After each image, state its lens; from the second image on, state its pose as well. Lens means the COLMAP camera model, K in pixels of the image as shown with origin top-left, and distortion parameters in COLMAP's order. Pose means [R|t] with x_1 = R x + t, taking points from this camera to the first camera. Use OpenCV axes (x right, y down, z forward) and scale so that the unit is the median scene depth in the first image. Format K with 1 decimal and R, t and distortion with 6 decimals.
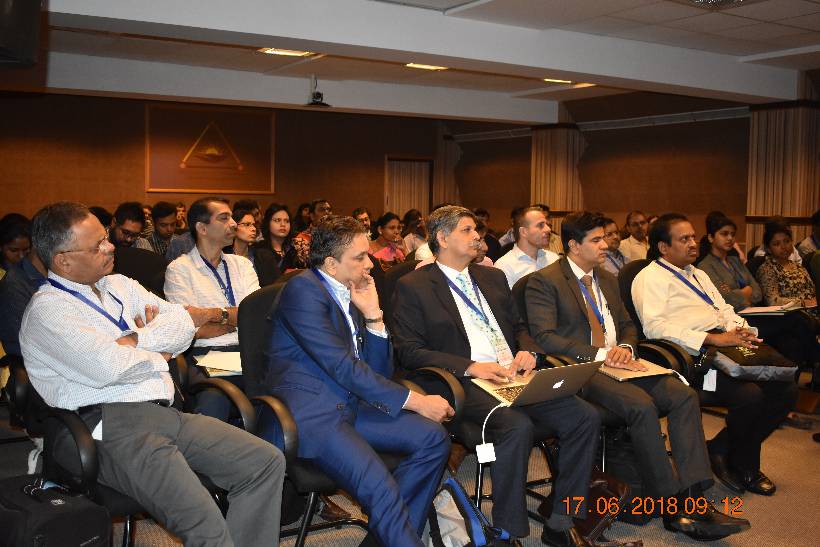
lens RADIAL K [[874.9, 0, 410.0], [0, 874.9, 273.5], [0, 0, 1]] dist [-0.053601, -0.006809]
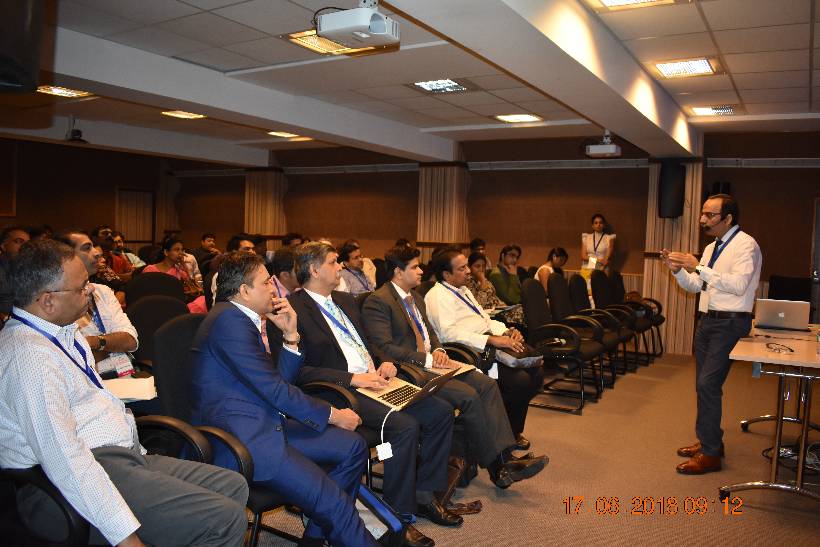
lens RADIAL K [[650.3, 0, 410.0], [0, 650.3, 273.5], [0, 0, 1]] dist [-0.085626, 0.004901]
pose [[0.888922, -0.012012, 0.457901, -0.228432], [0.014081, 0.999900, -0.001105, -0.029714], [-0.457842, 0.007430, 0.889002, 0.154961]]
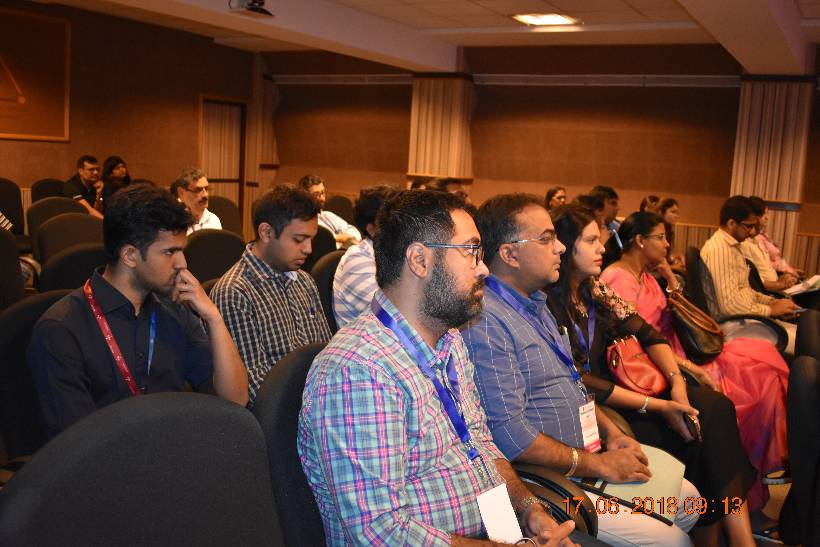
lens RADIAL K [[778.7, 0, 410.0], [0, 778.7, 273.5], [0, 0, 1]] dist [-0.079208, 0.004866]
pose [[0.846330, -0.046742, 0.530604, -0.746703], [0.003860, 0.996655, 0.081639, -0.112368], [-0.532645, -0.067045, 0.843679, 1.059934]]
